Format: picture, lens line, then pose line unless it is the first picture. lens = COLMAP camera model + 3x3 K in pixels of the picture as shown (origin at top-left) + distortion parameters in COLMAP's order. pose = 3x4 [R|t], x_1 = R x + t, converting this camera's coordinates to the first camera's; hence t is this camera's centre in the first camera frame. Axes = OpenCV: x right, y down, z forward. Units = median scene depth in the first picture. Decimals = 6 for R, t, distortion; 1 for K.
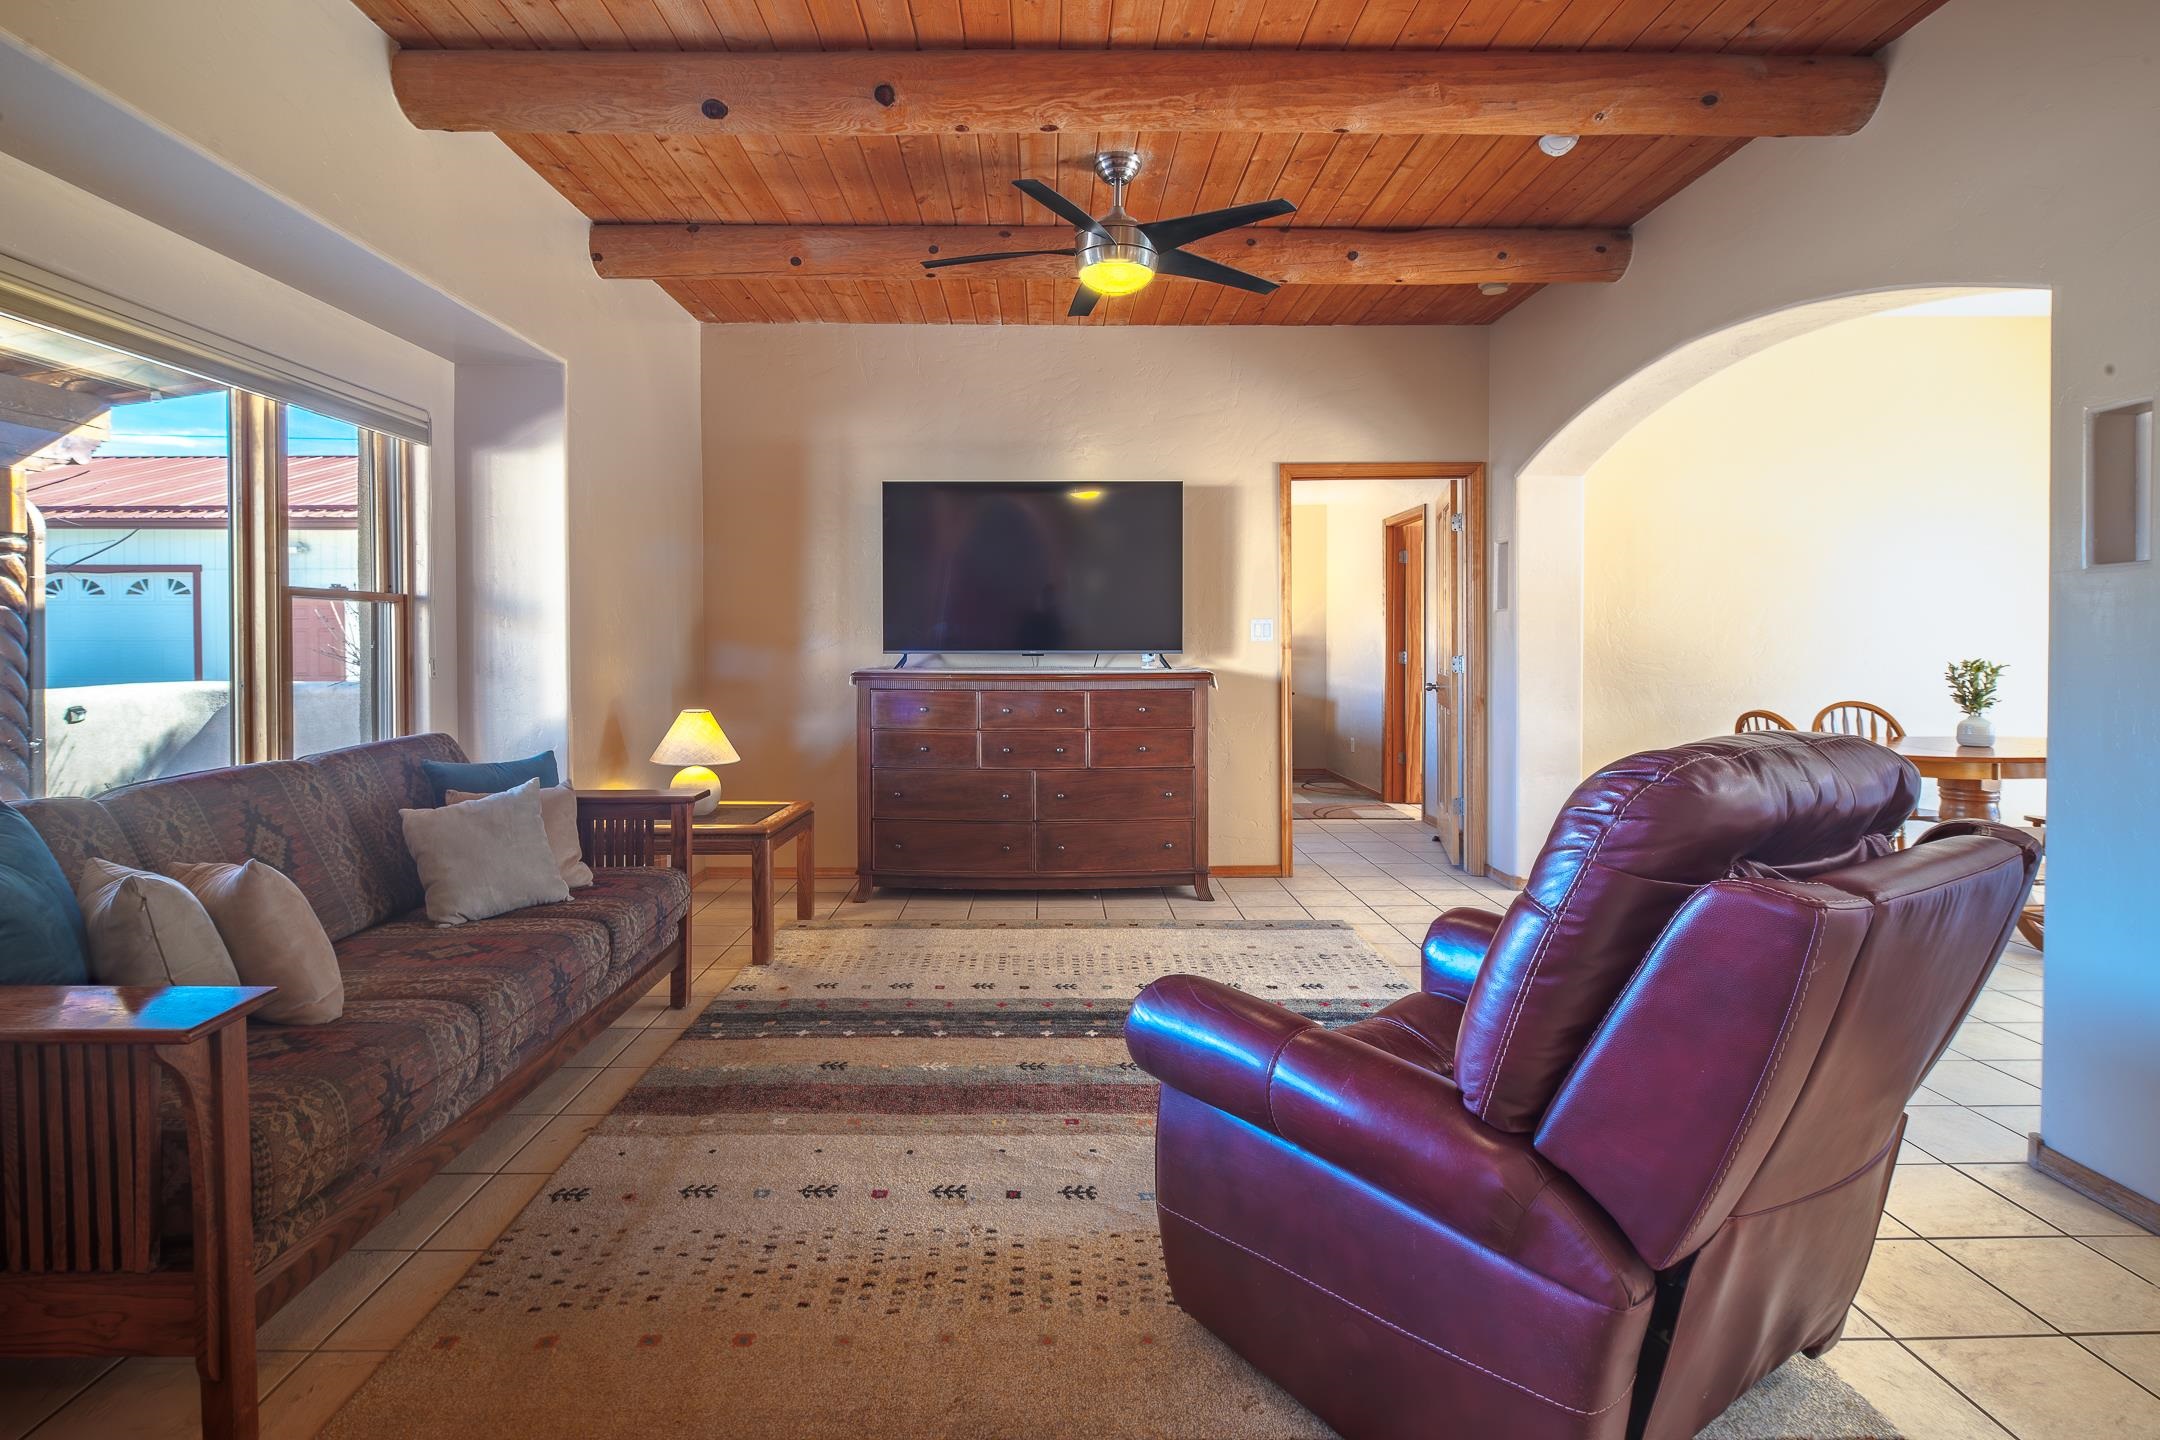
lens RADIAL K [[1060.9, 0, 1064.4], [0, 1060.9, 653.7], [0, 0, 1]] dist [0.005233, -0.005846]
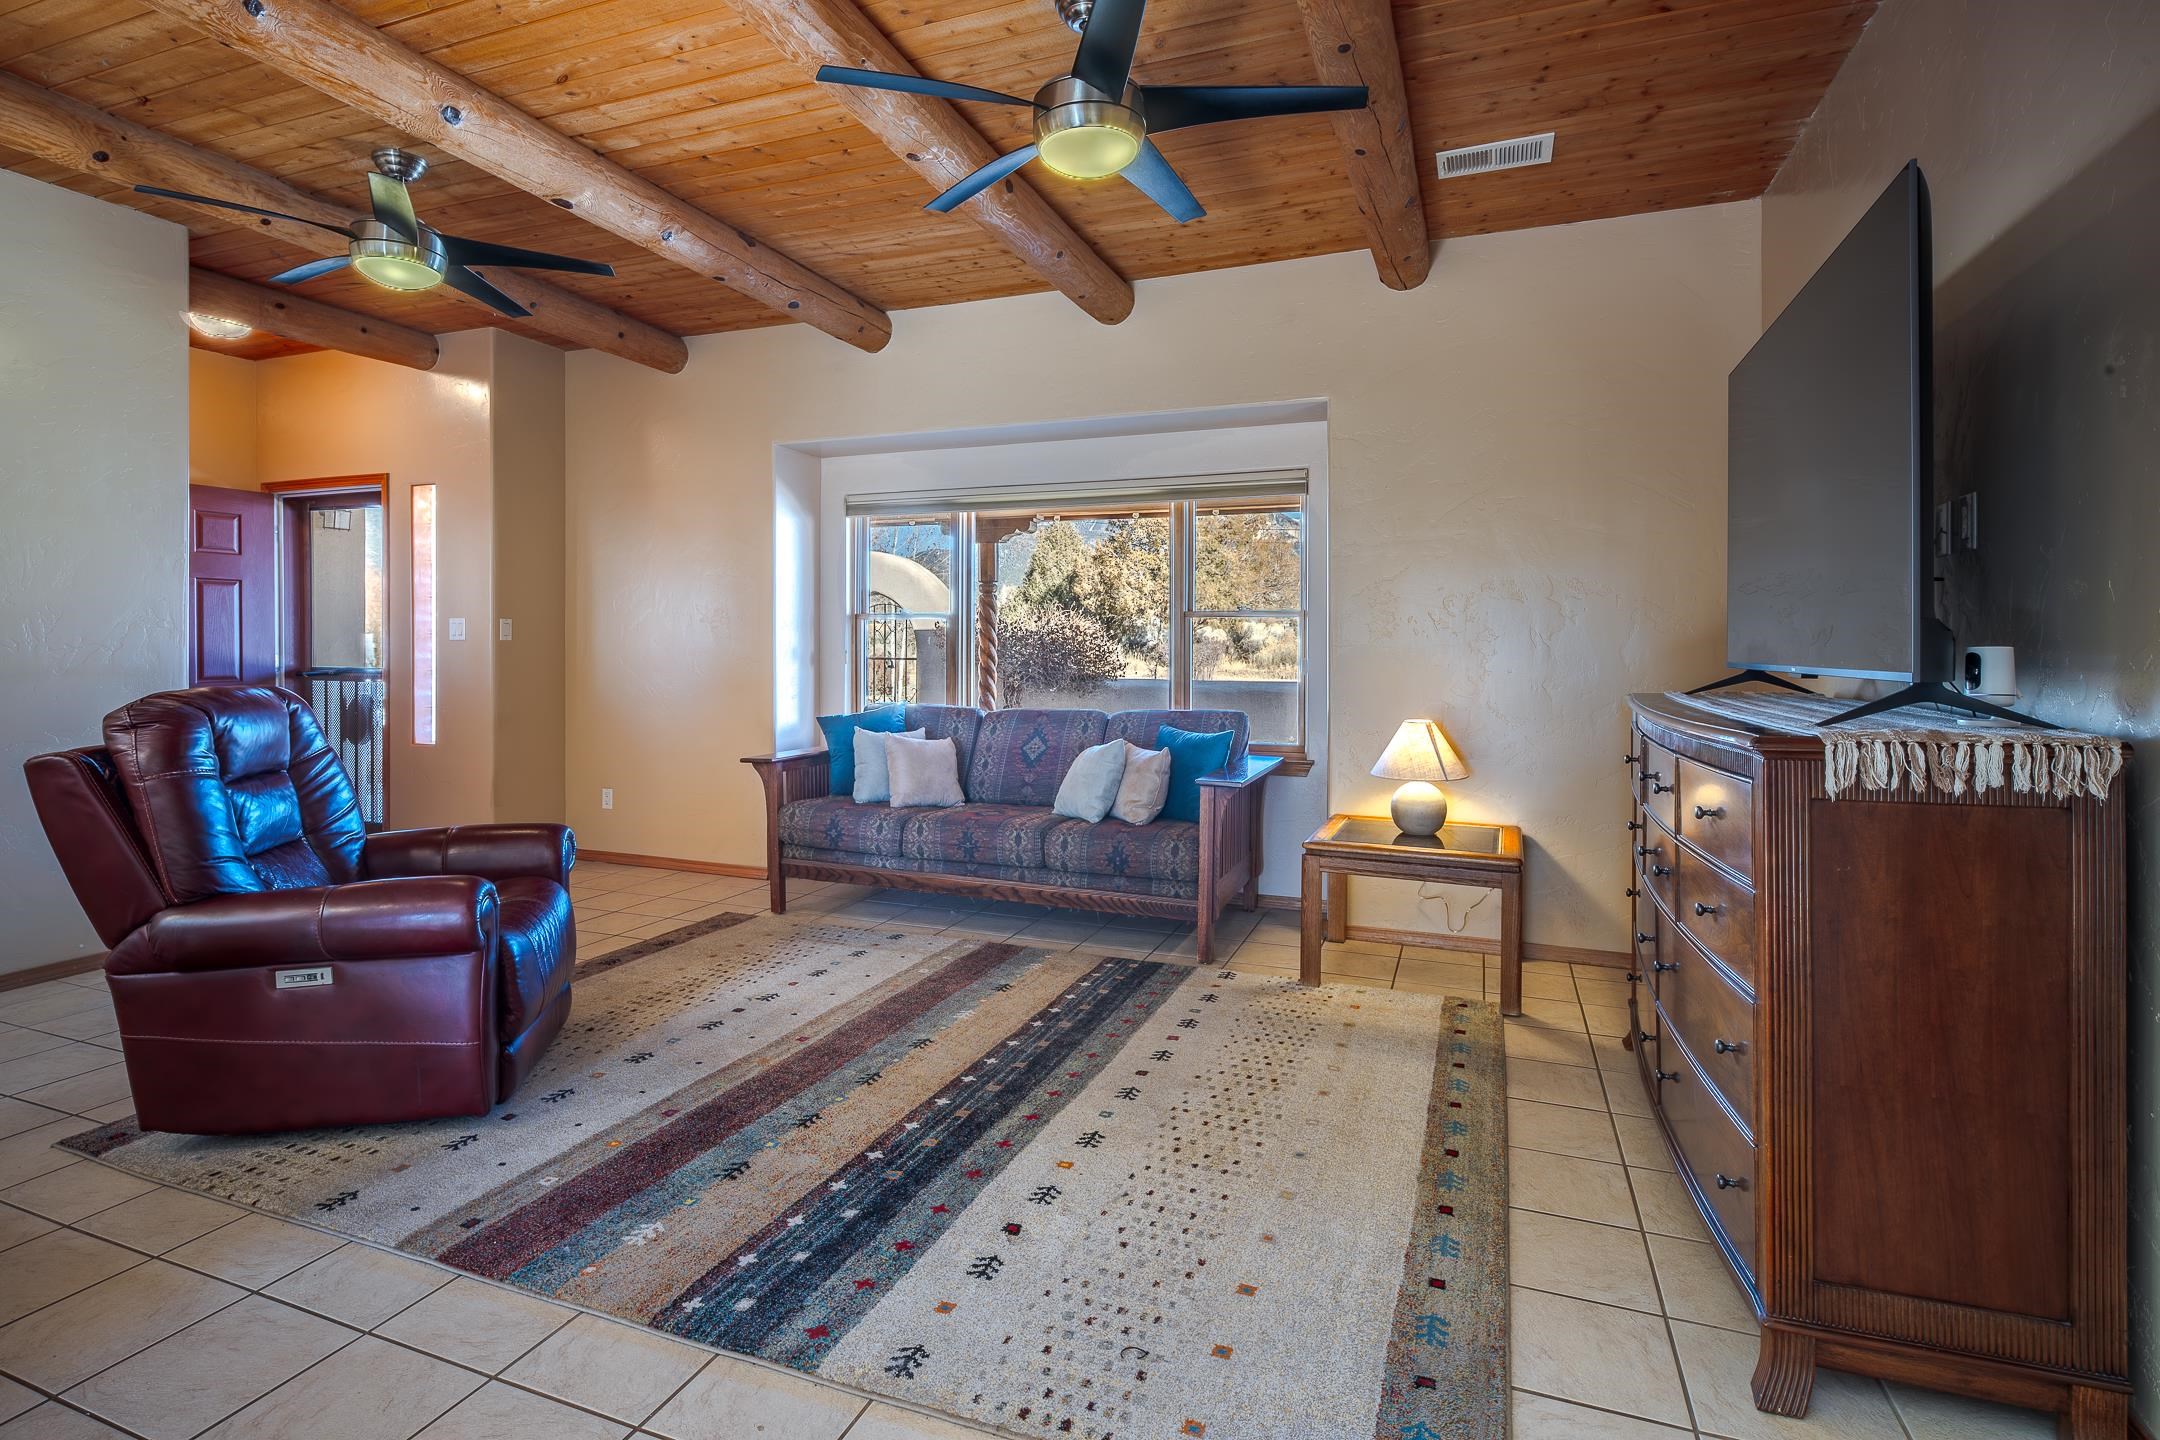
lens RADIAL K [[1060.9, 0, 1064.4], [0, 1060.9, 653.7], [0, 0, 1]] dist [0.005233, -0.005846]
pose [[-0.382851, 0.003356, -0.923804, 0.829407], [-0.014779, 0.999843, 0.009757, -0.012627], [0.923692, 0.017388, -0.382742, 1.420586]]
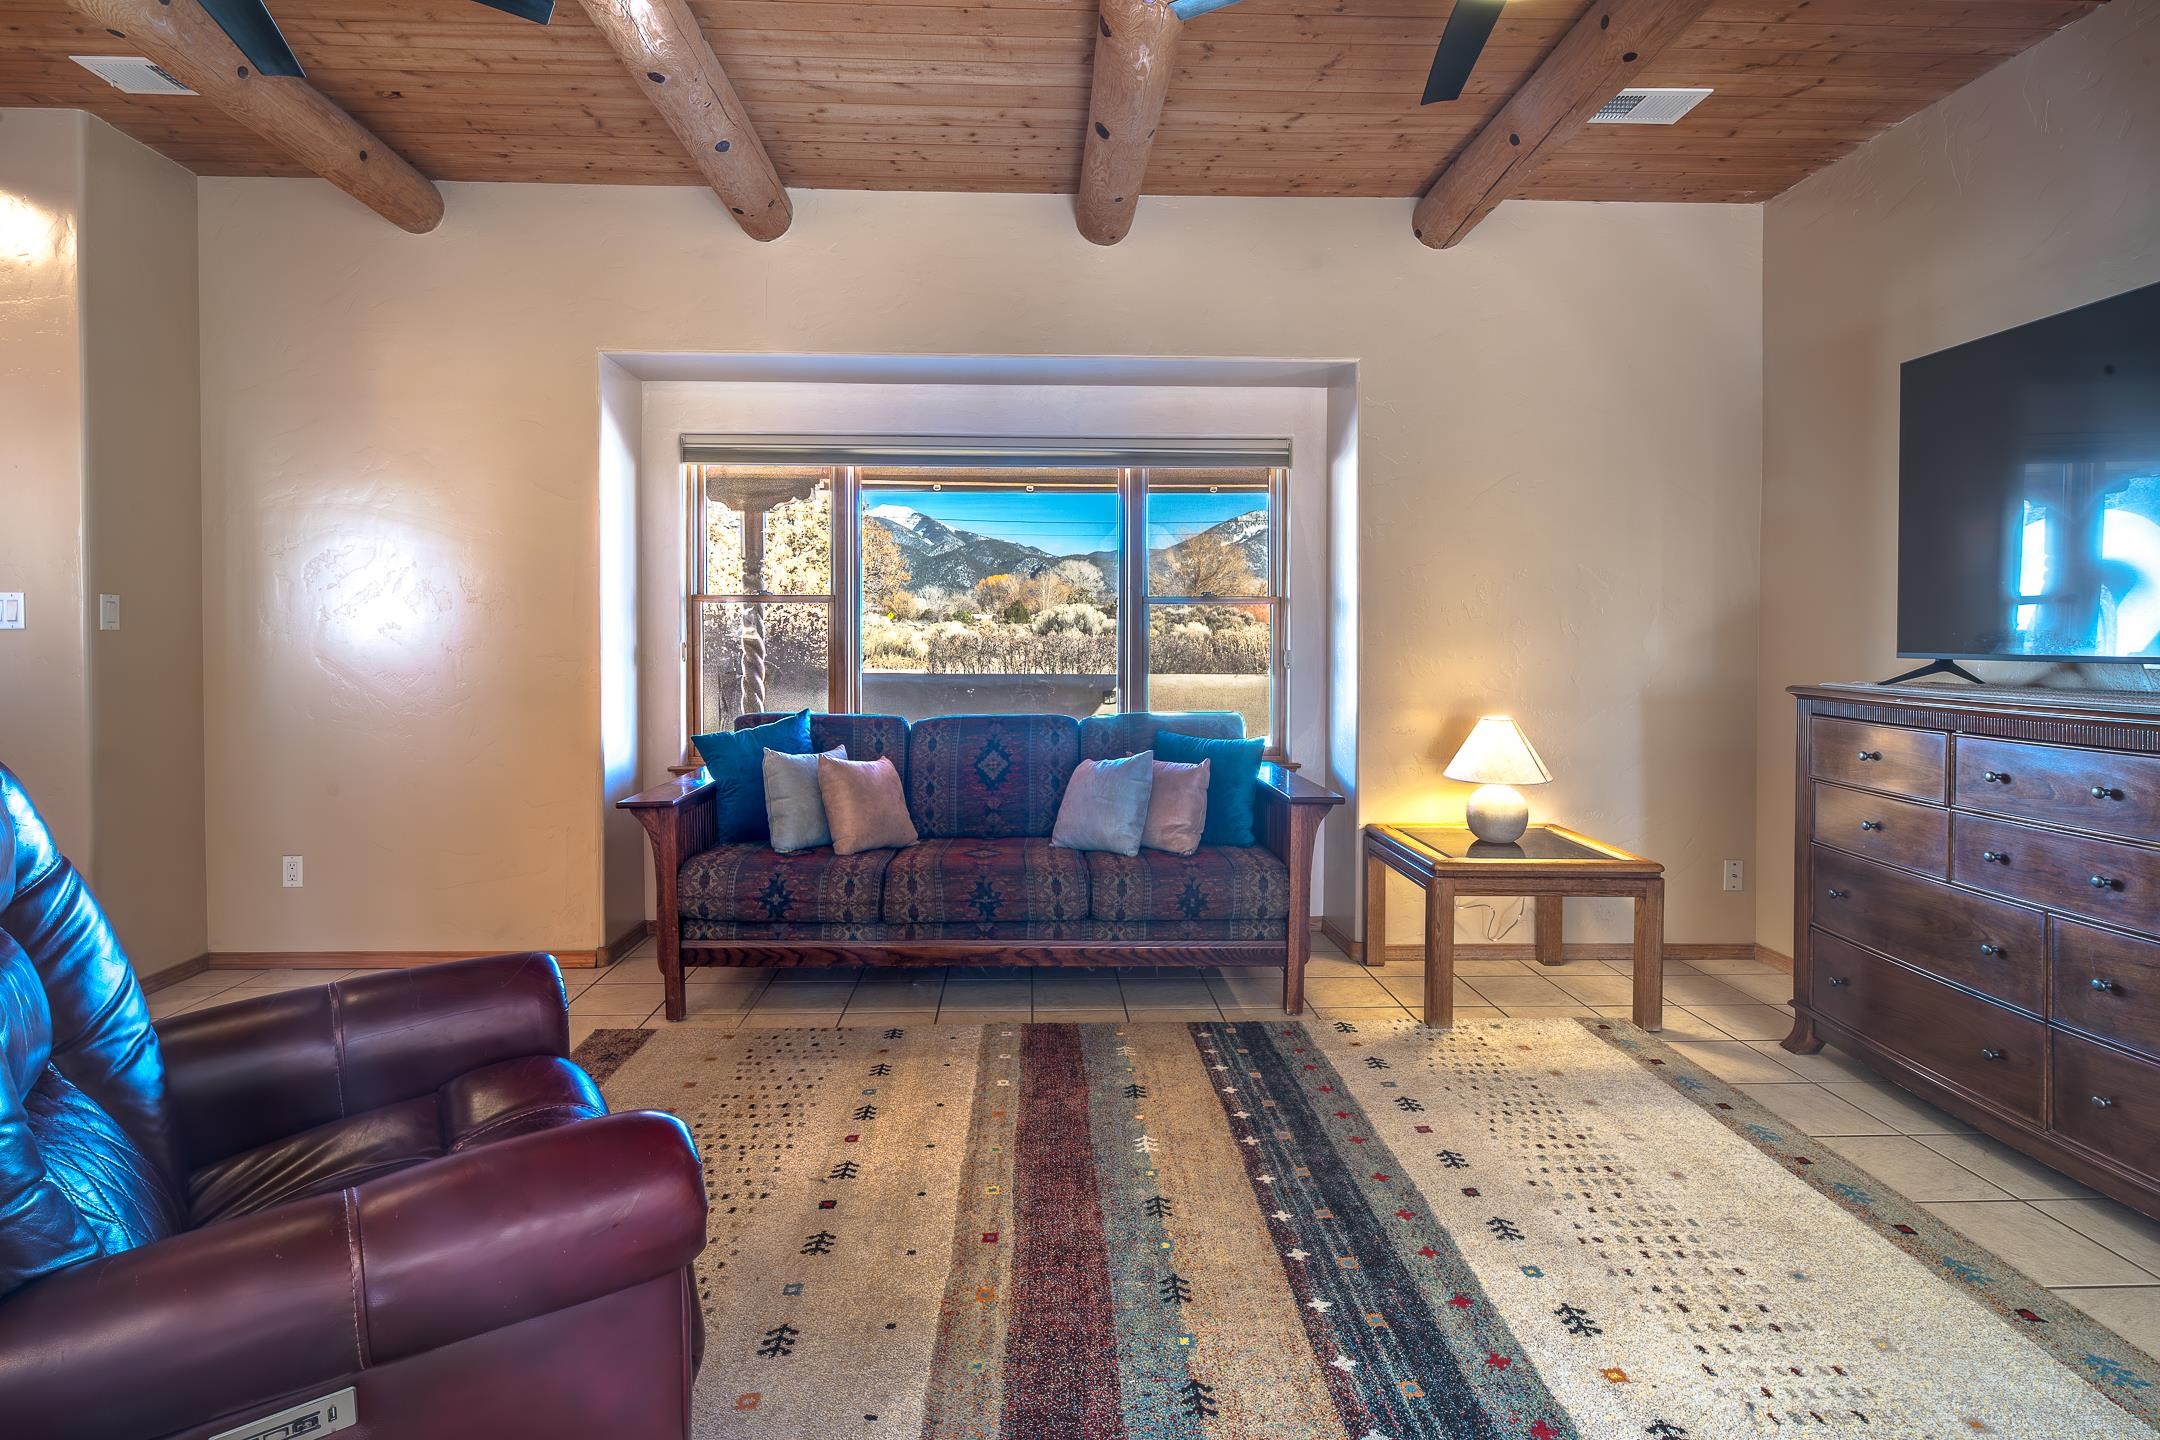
lens RADIAL K [[1060.9, 0, 1064.4], [0, 1060.9, 653.7], [0, 0, 1]] dist [0.005233, -0.005846]
pose [[0.018601, 0.014830, -0.999717, 0.654684], [-0.013022, 0.999809, 0.014589, -0.007930], [0.999742, 0.012747, 0.018791, 0.848830]]
